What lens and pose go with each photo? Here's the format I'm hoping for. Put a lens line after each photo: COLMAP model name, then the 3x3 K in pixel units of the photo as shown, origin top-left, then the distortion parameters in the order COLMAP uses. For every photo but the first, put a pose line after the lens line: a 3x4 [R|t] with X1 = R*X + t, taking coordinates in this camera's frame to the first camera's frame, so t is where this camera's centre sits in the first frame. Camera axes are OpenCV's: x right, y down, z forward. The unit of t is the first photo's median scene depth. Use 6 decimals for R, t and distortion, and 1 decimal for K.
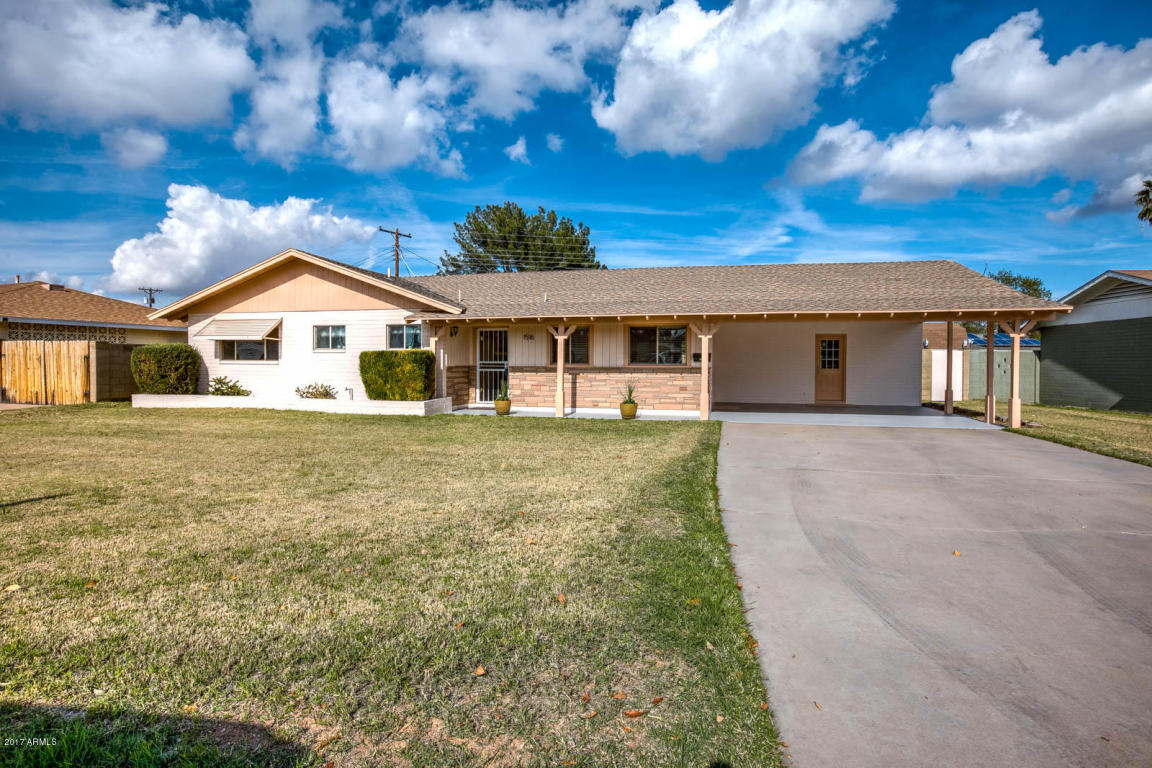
lens RADIAL K [[552.7, 0, 580.5], [0, 552.7, 365.9], [0, 0, 1]] dist [-0.000876, -0.000137]
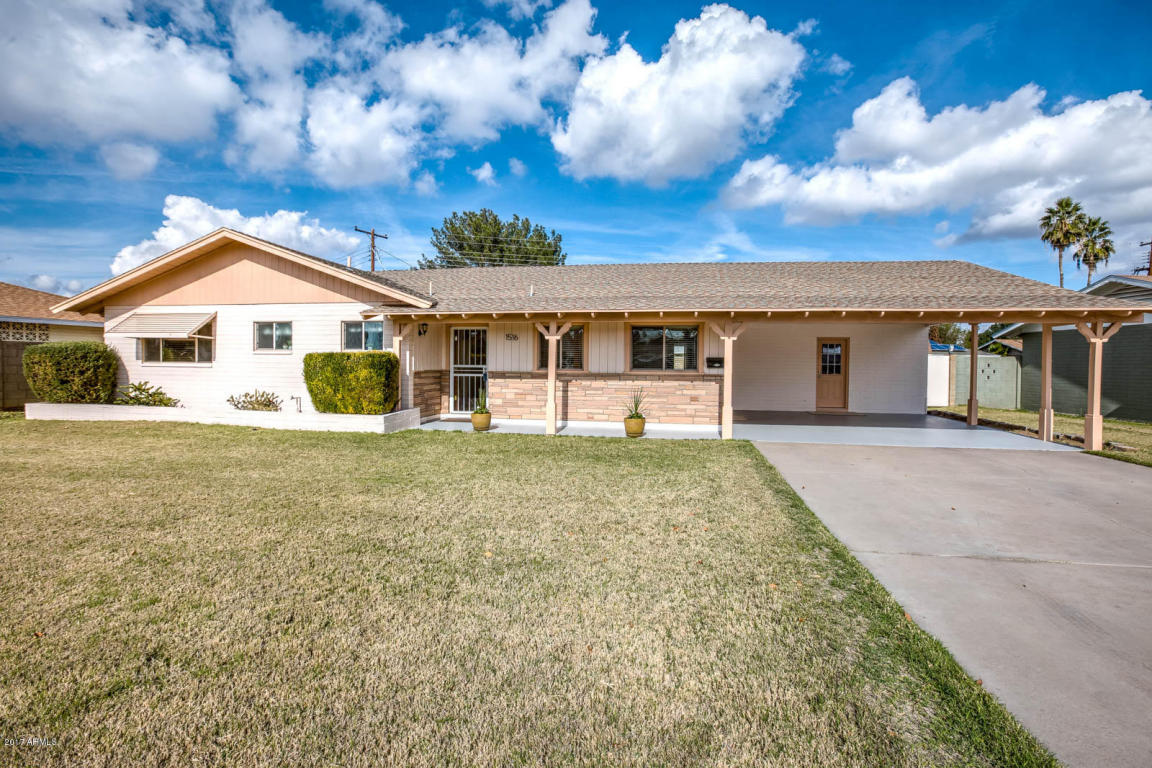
lens RADIAL K [[504.7, 0, 582.6], [0, 504.7, 372.4], [0, 0, 1]] dist [-0.043912, 0.021505]
pose [[0.997813, 0.004650, 0.065936, -0.036043], [-0.005547, 0.999894, 0.013430, -0.008879], [-0.065866, -0.013766, 0.997733, 0.218851]]
